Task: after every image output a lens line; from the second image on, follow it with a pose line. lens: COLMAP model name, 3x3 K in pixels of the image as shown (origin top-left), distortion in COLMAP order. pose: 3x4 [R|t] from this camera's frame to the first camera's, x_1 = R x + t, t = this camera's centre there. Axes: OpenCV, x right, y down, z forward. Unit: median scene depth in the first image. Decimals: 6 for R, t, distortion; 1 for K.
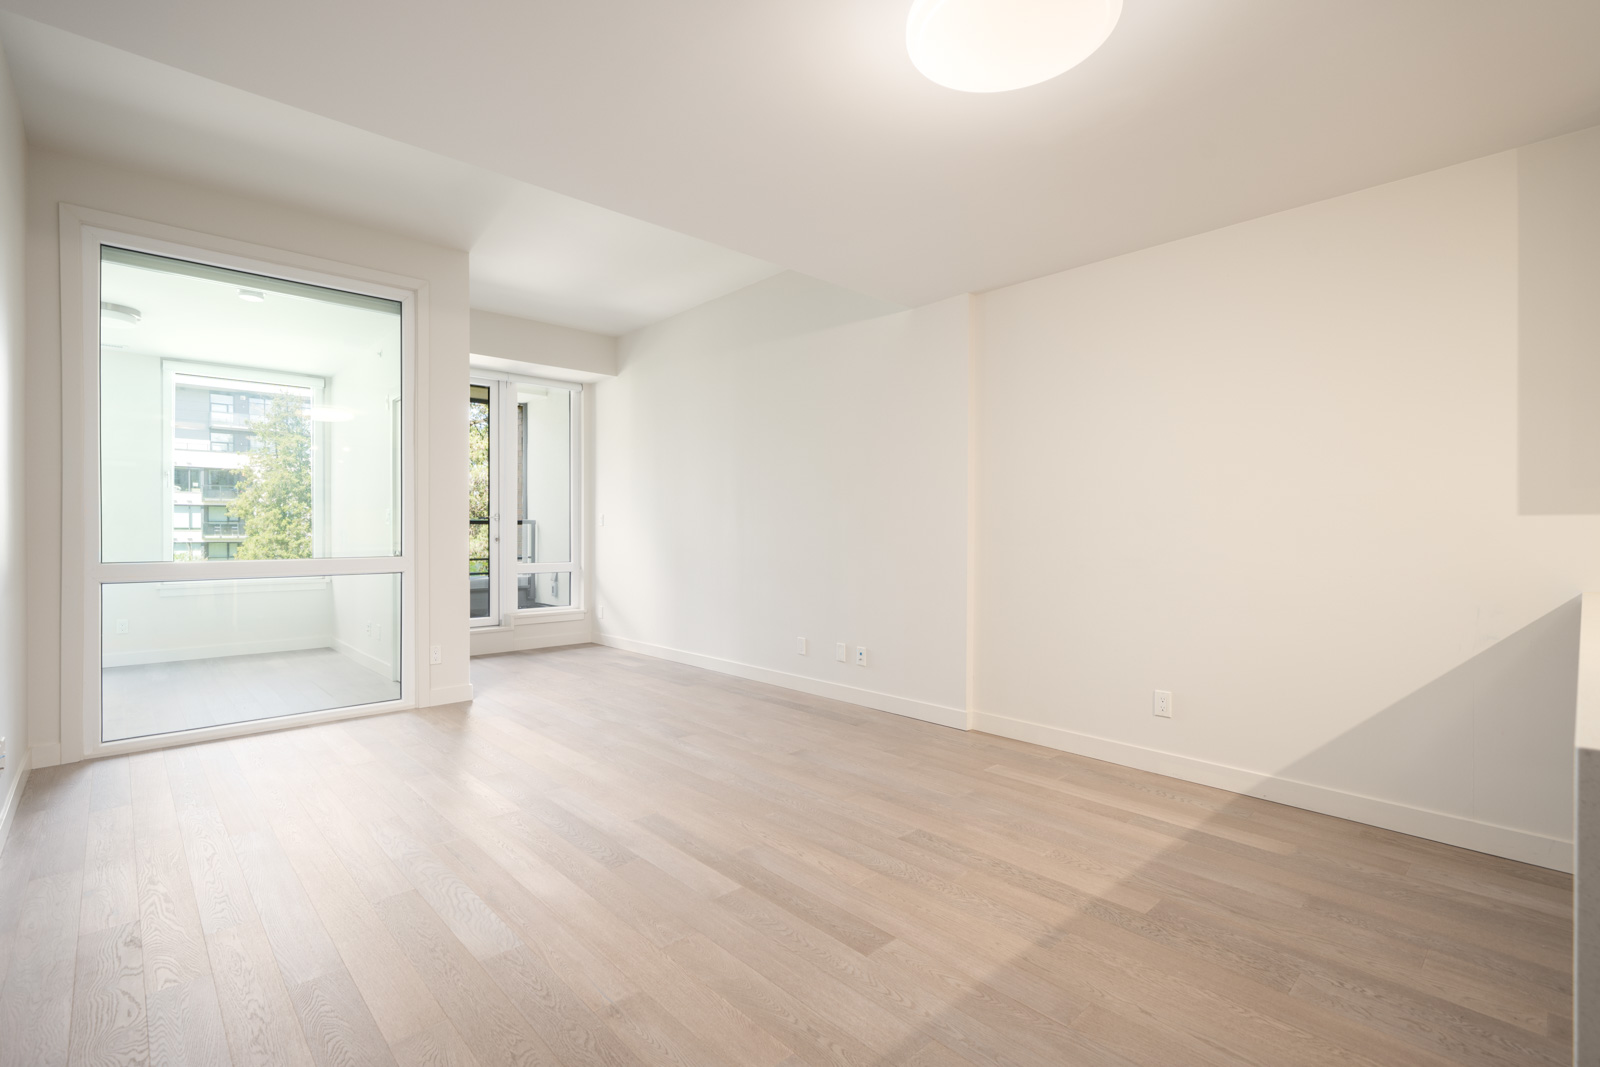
lens RADIAL K [[735.7, 0, 797.6], [0, 735.7, 537.9], [0, 0, 1]] dist [0.002597, 0.000155]
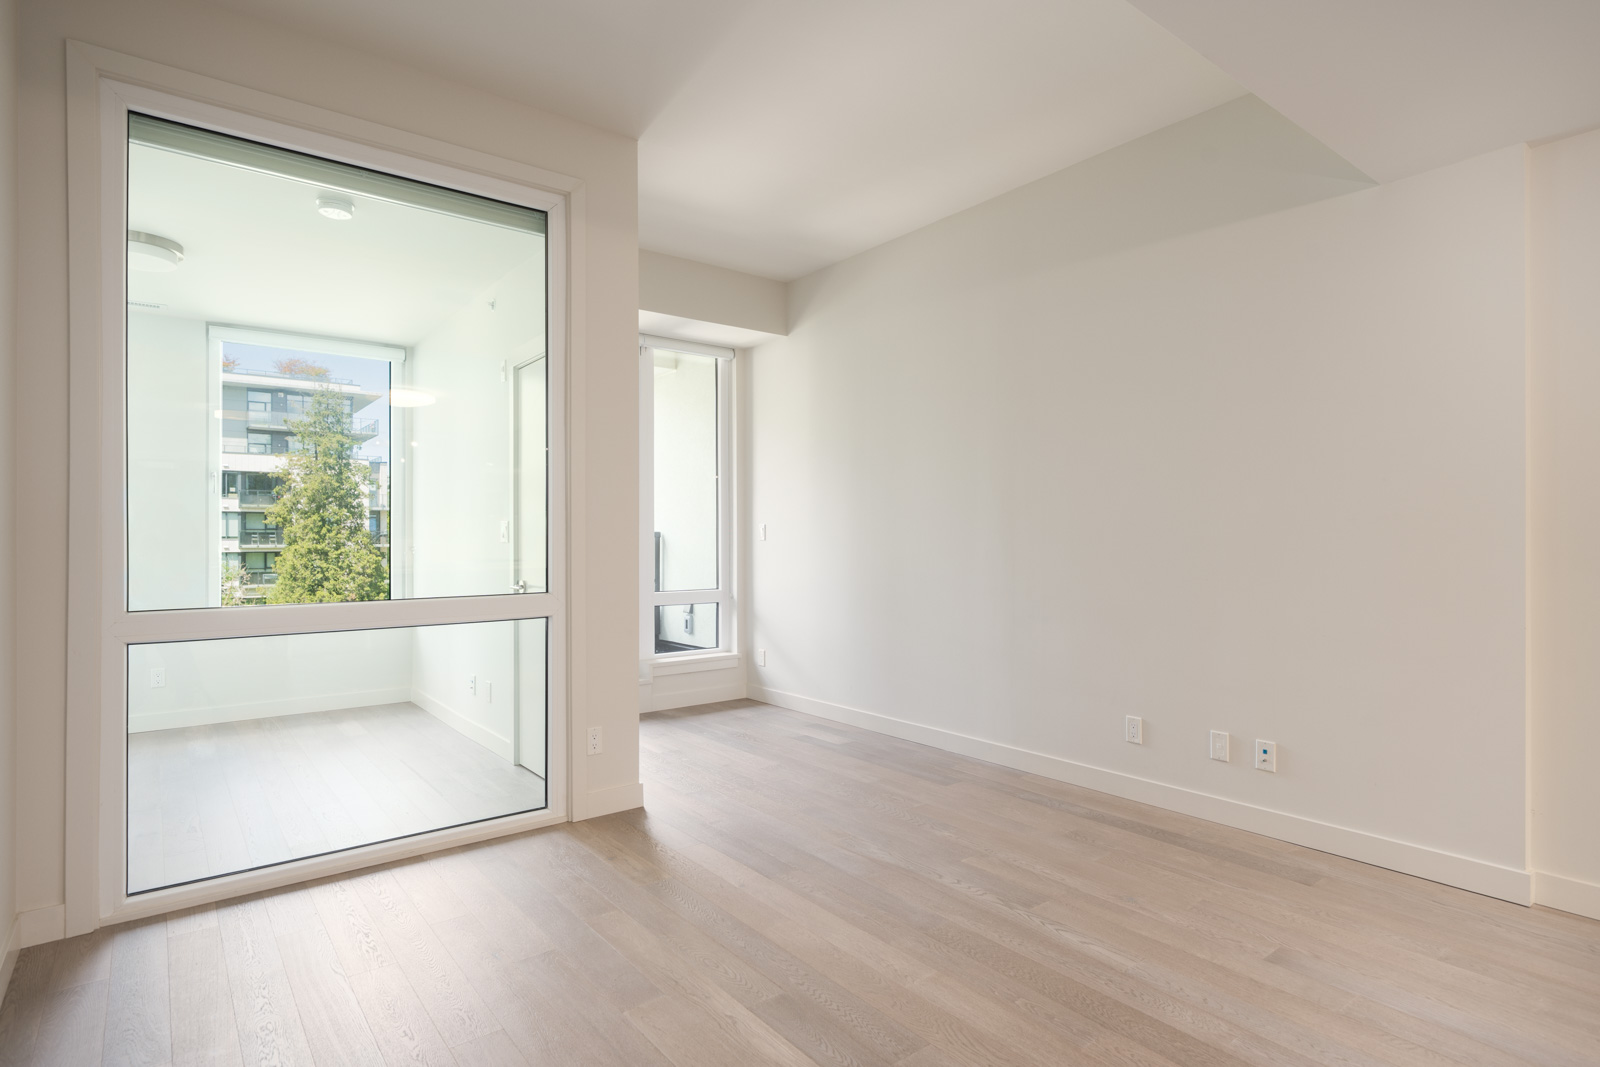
lens RADIAL K [[832.2, 0, 799.1], [0, 832.2, 538.4], [0, 0, 1]] dist [0.003356, 0.000167]
pose [[0.996247, -0.003211, -0.086495, -0.144184], [0.002544, 0.999966, -0.007824, -0.010453], [0.086517, 0.007575, 0.996222, 0.157587]]
